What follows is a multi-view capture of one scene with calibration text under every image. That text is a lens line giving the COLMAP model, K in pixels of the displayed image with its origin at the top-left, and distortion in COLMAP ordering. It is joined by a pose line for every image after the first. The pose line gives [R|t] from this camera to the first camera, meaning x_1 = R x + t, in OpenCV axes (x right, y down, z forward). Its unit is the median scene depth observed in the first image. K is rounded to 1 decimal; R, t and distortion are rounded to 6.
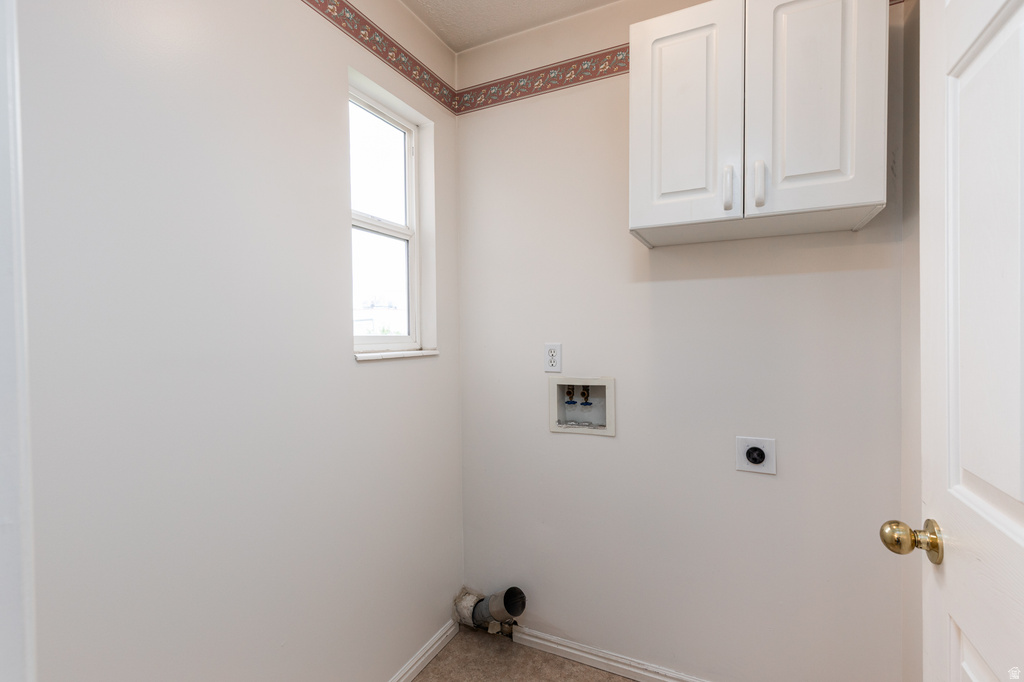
lens RADIAL K [[468.1, 0, 510.9], [0, 468.1, 340.5], [0, 0, 1]] dist [0.013943, -0.001201]
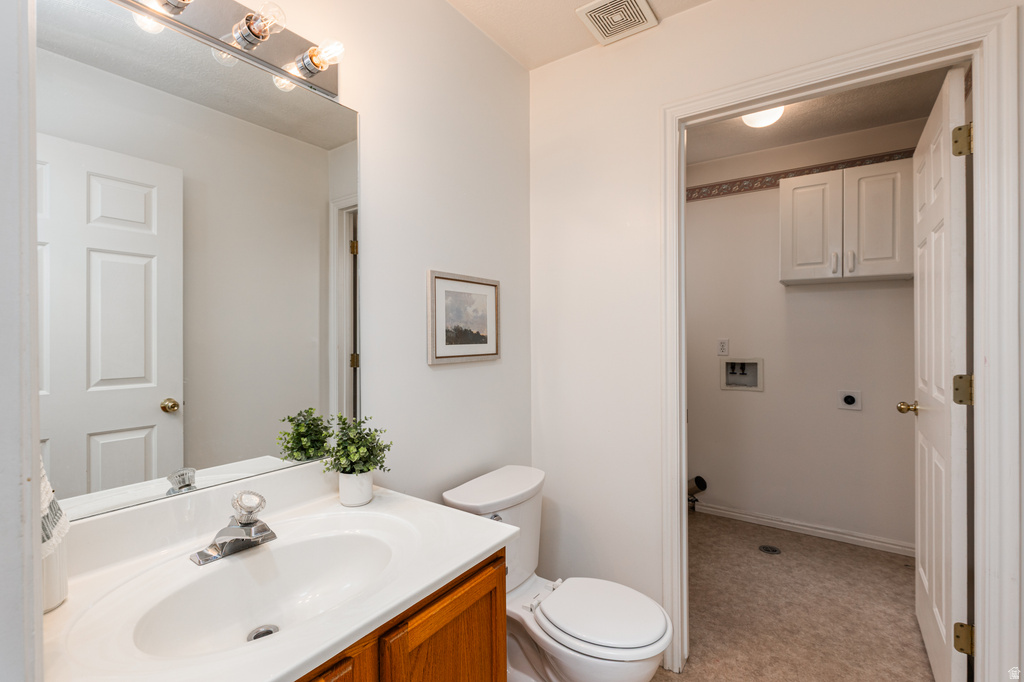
lens RADIAL K [[468.1, 0, 512.8], [0, 468.1, 337.2], [0, 0, 1]] dist [0.013943, -0.001201]
pose [[0.988449, 0.003701, -0.151509, -0.482531], [-0.003863, 0.999992, -0.000774, 0.005221], [0.151505, 0.001351, 0.988456, -0.980768]]
